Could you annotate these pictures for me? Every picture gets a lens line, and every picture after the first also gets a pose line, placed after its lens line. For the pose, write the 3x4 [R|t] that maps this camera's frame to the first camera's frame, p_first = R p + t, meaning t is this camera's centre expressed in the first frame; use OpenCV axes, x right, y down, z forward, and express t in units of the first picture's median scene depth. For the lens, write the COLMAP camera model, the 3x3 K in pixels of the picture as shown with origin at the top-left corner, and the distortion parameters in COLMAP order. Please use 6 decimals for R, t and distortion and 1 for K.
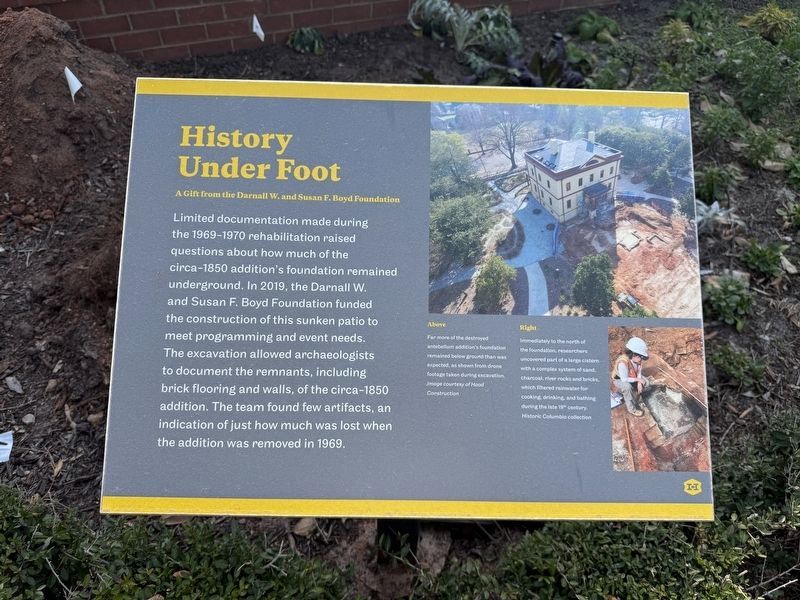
lens RADIAL K [[569.1, 0, 397.1], [0, 569.1, 299.3], [0, 0, 1]] dist [0.021569, -0.034862]
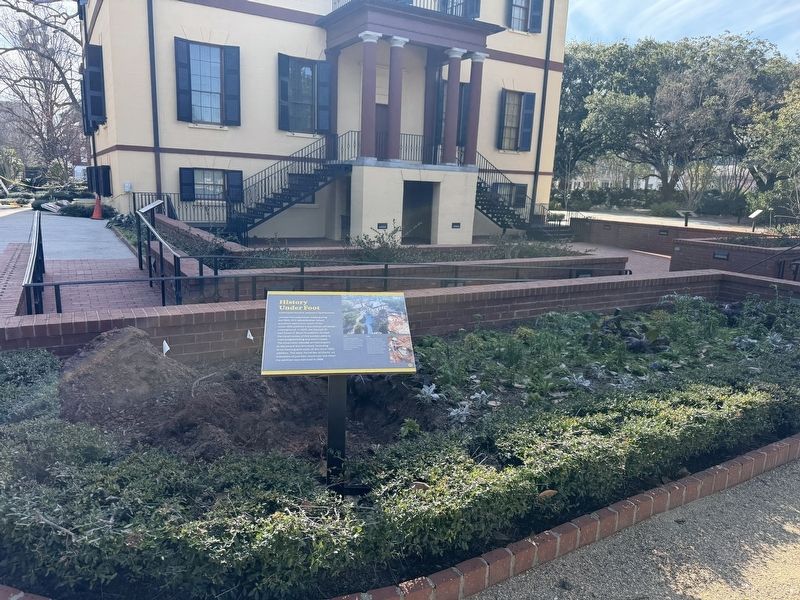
lens RADIAL K [[569.1, 0, 399.8], [0, 569.1, 301.6], [0, 0, 1]] dist [0.021569, -0.034862]
pose [[0.986498, -0.016407, 0.162949, -0.199786], [0.109744, 0.804762, -0.583365, 2.193098], [-0.121564, 0.593371, 0.795697, -2.350759]]
